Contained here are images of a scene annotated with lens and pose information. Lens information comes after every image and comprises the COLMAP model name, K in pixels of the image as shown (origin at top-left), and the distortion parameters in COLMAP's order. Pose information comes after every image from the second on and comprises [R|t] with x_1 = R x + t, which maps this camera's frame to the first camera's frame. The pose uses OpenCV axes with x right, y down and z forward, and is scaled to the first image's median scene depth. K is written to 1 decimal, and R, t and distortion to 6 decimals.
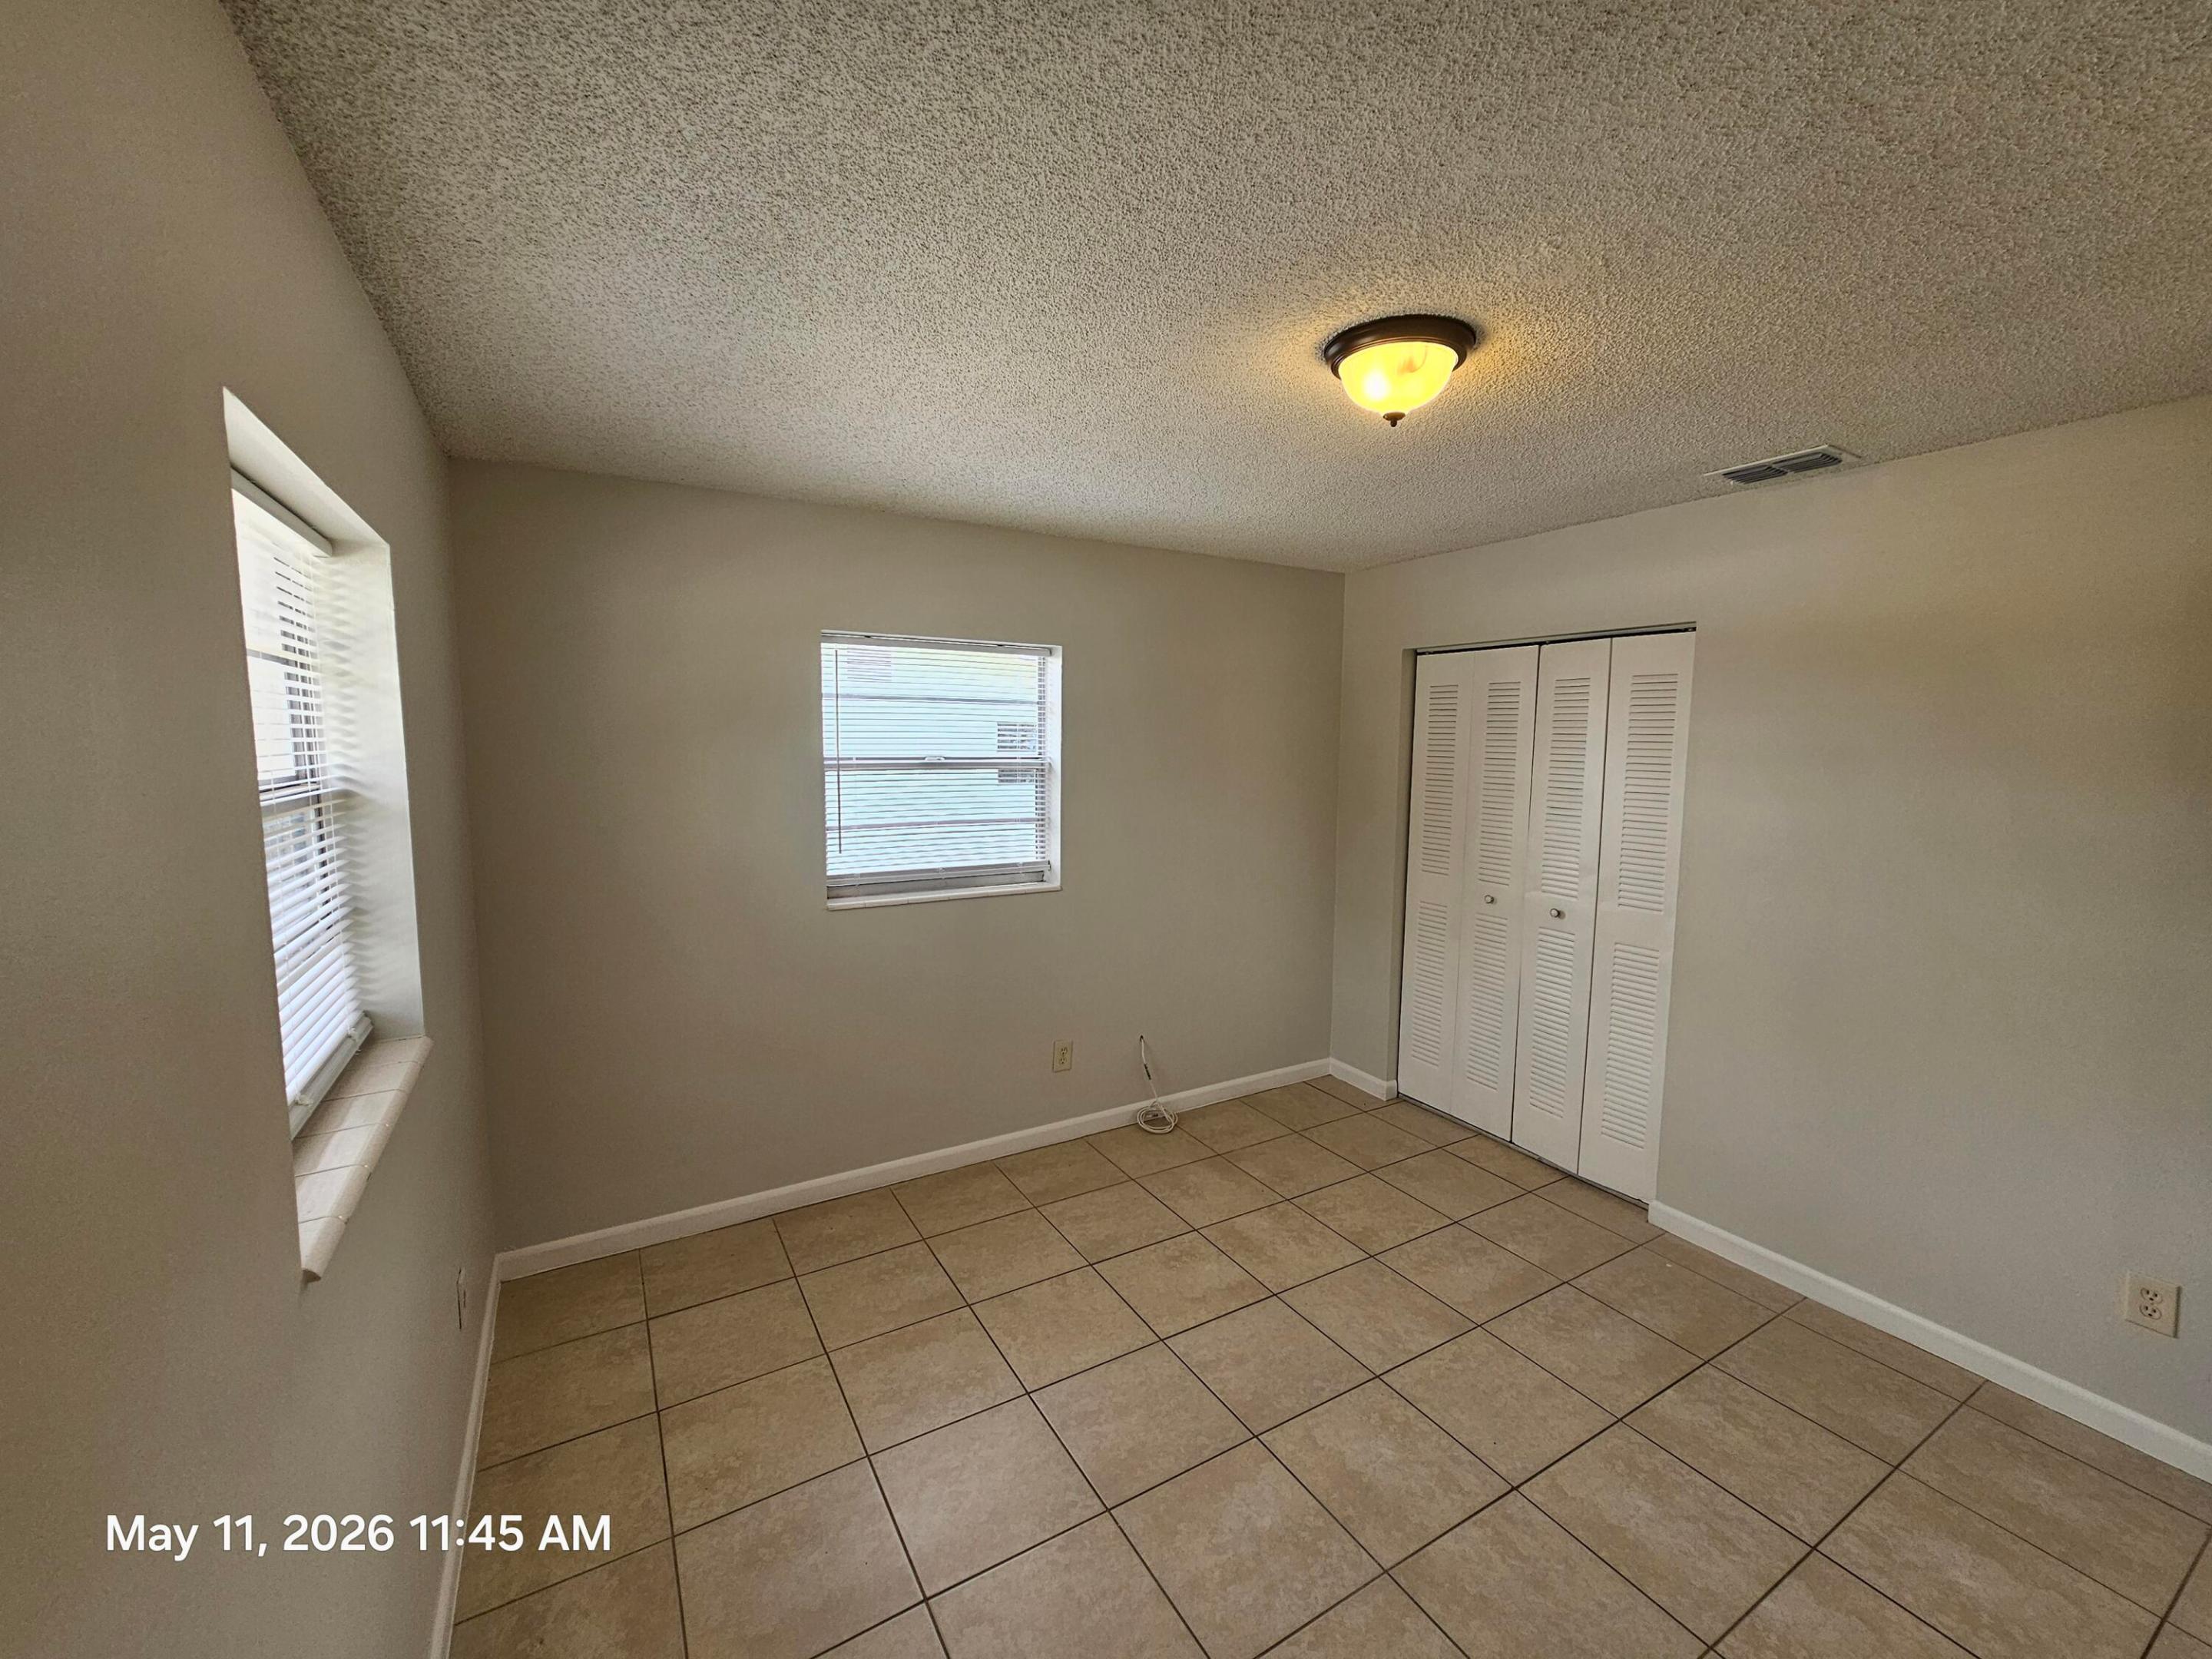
lens RADIAL K [[902.5, 0, 1113.8], [0, 902.5, 825.1], [0, 0, 1]] dist [-0.002070, 0.000472]
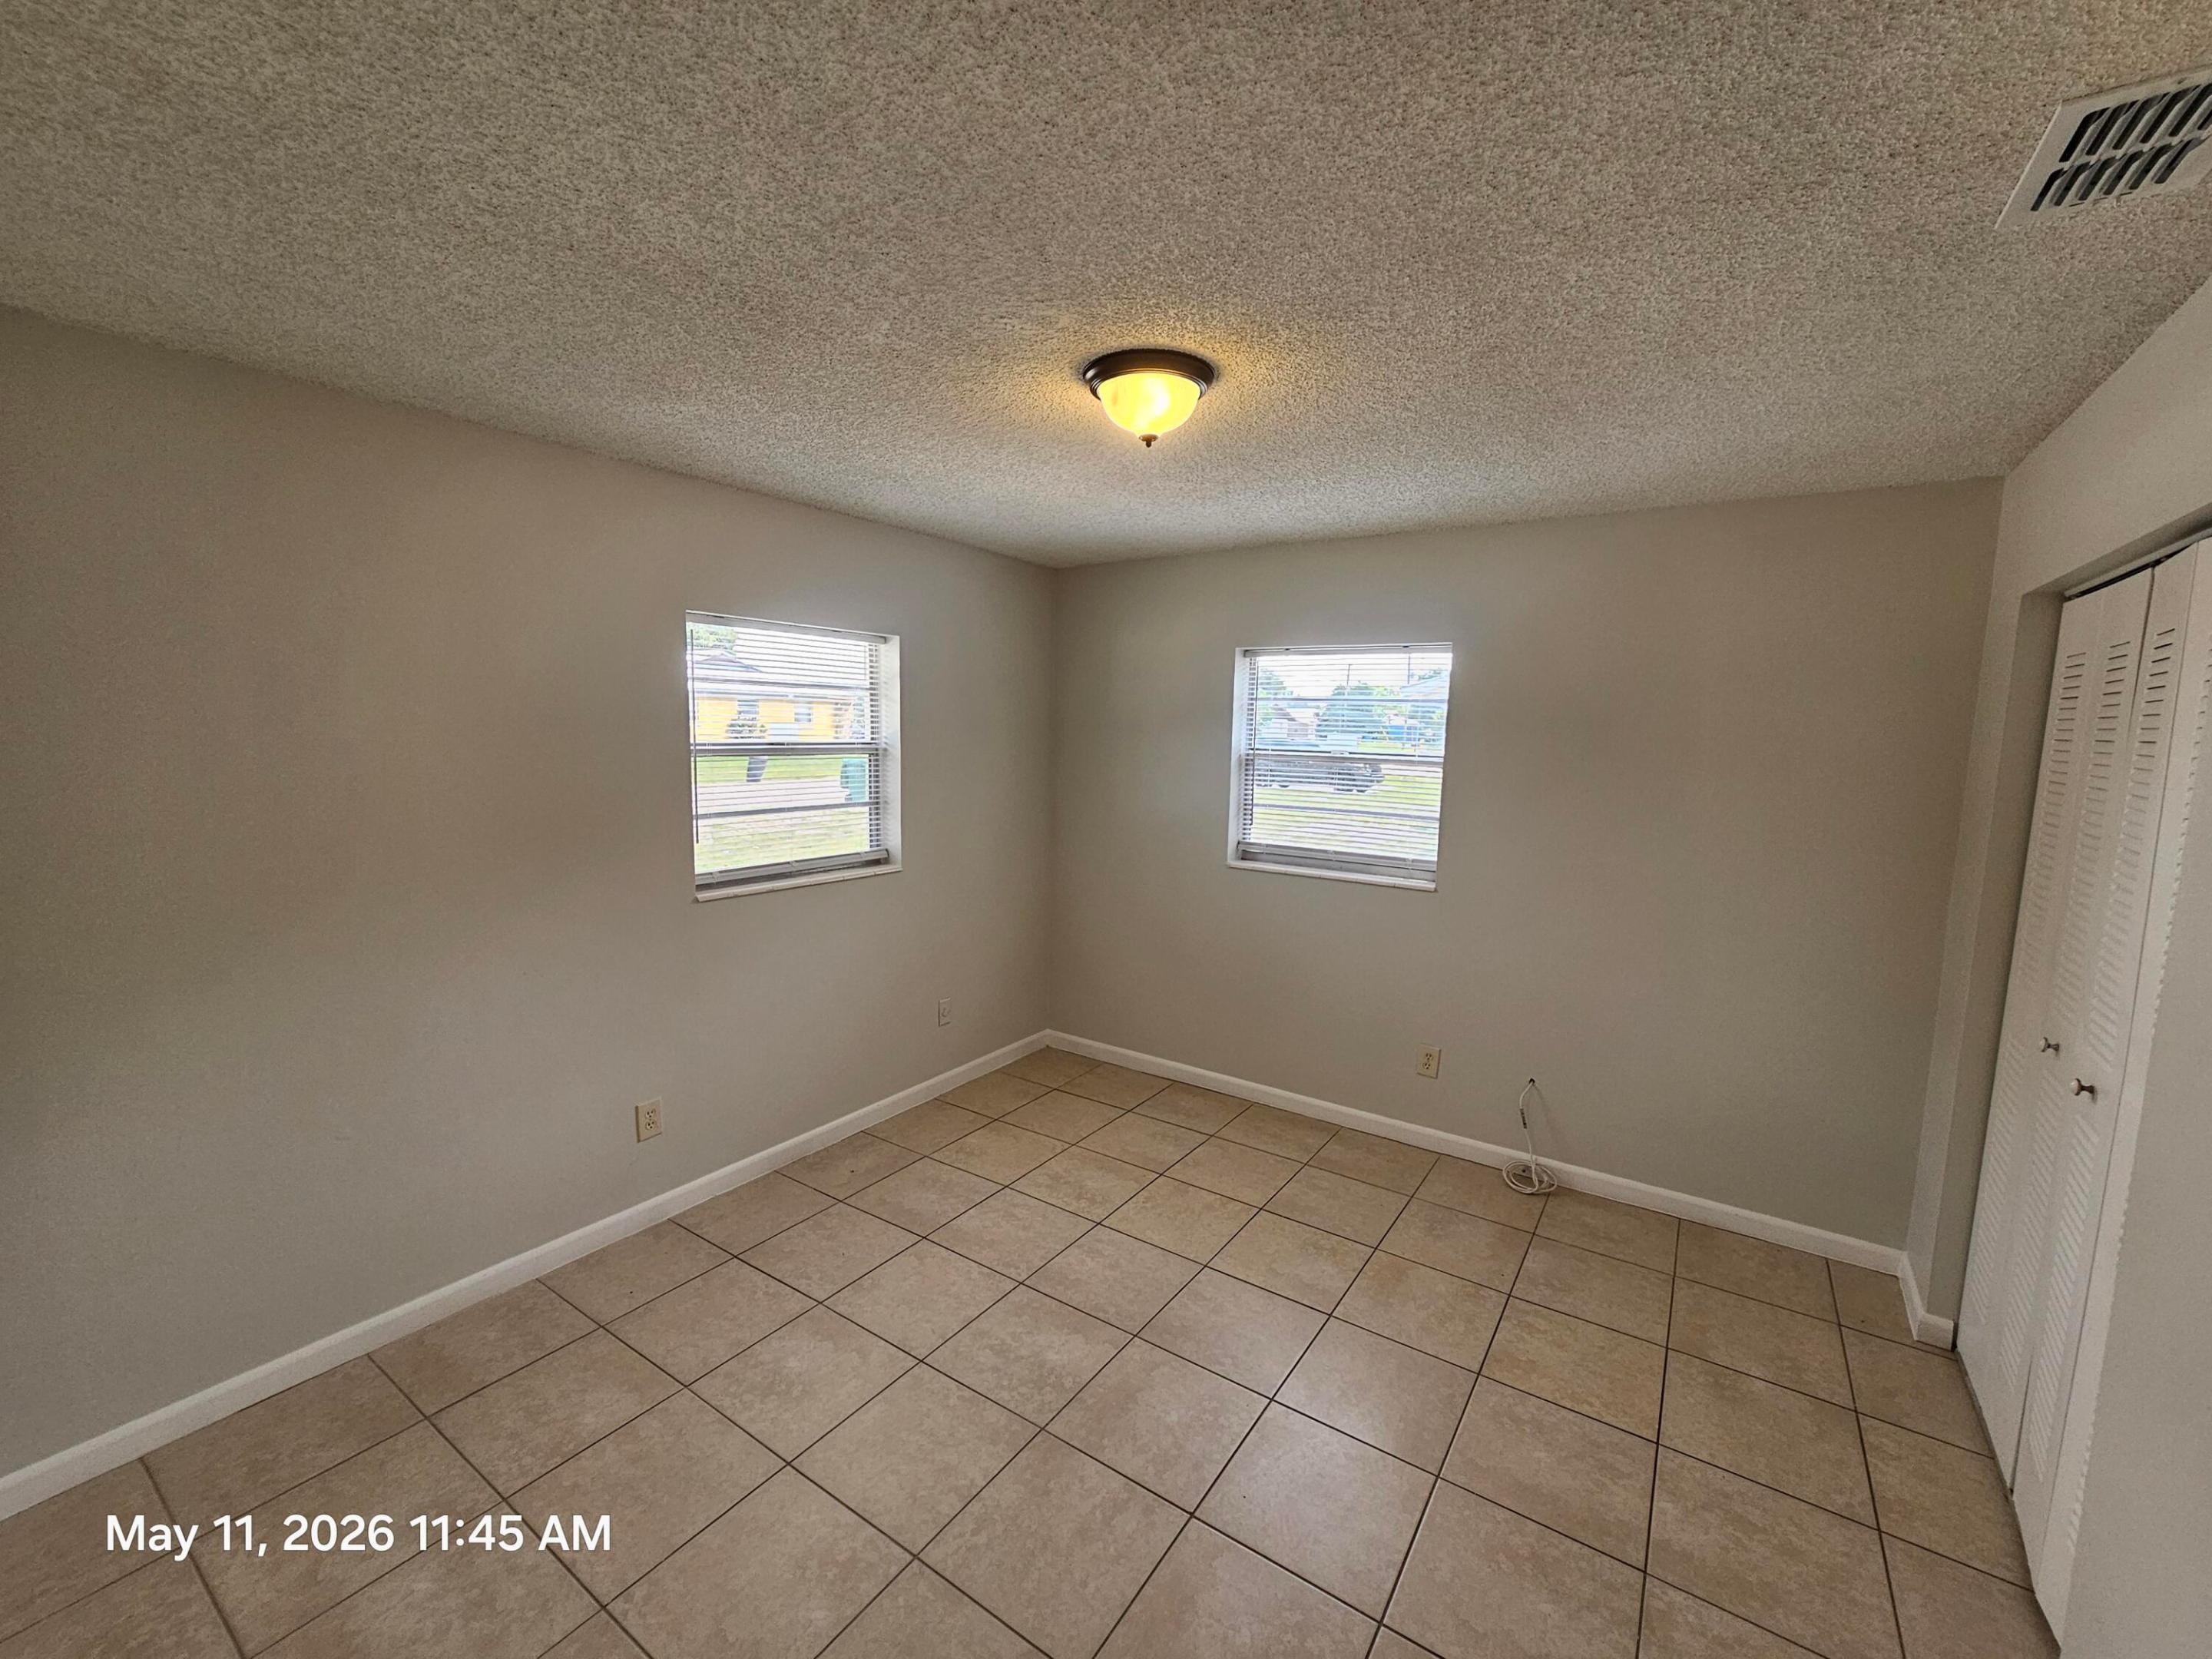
lens RADIAL K [[894.7, 0, 1111.9], [0, 894.7, 829.8], [0, 0, 1]] dist [0.001013, -0.000200]
pose [[0.428397, 0.107959, -0.897118, 0.737466], [-0.106240, 0.991968, 0.068641, -0.027560], [0.897323, 0.065905, 0.436426, 0.287757]]
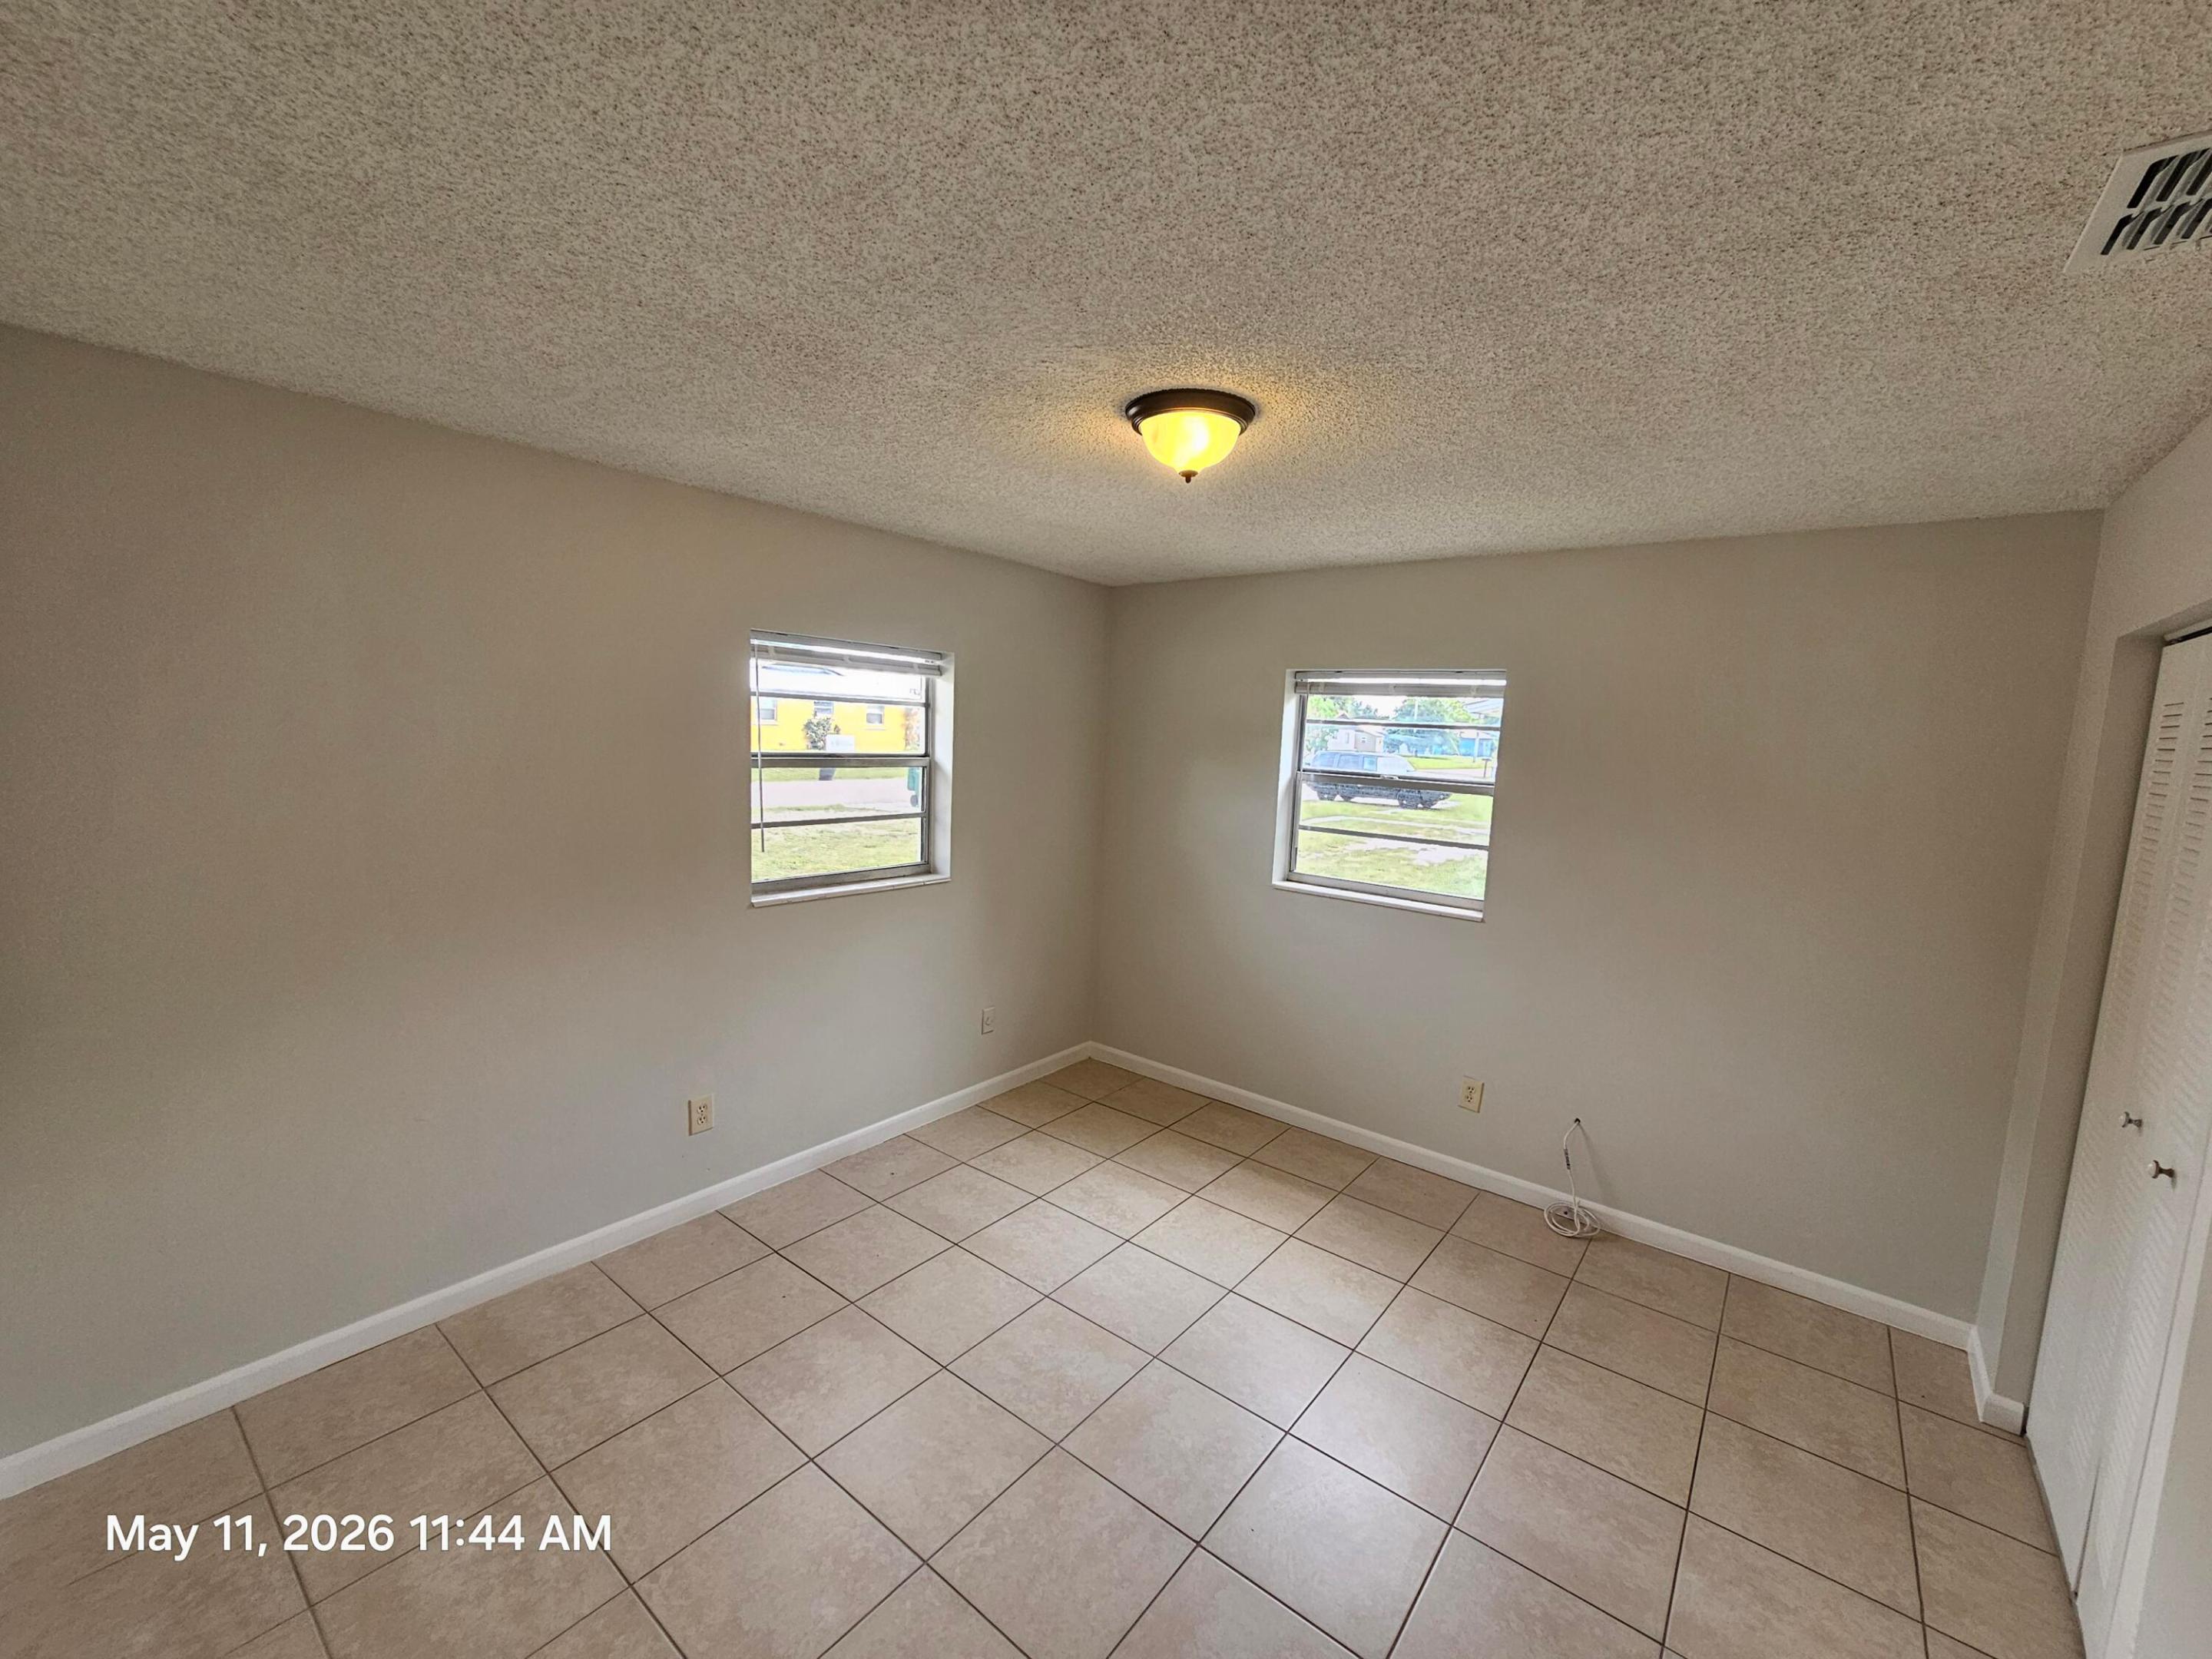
lens RADIAL K [[890.7, 0, 1109.3], [0, 890.7, 829.9], [0, 0, 1]] dist [0.000876, 0.000270]
pose [[0.360561, 0.113184, -0.925843, 0.751049], [-0.130592, 0.988959, 0.070042, -0.045614], [0.923548, 0.095654, 0.371361, 0.303003]]
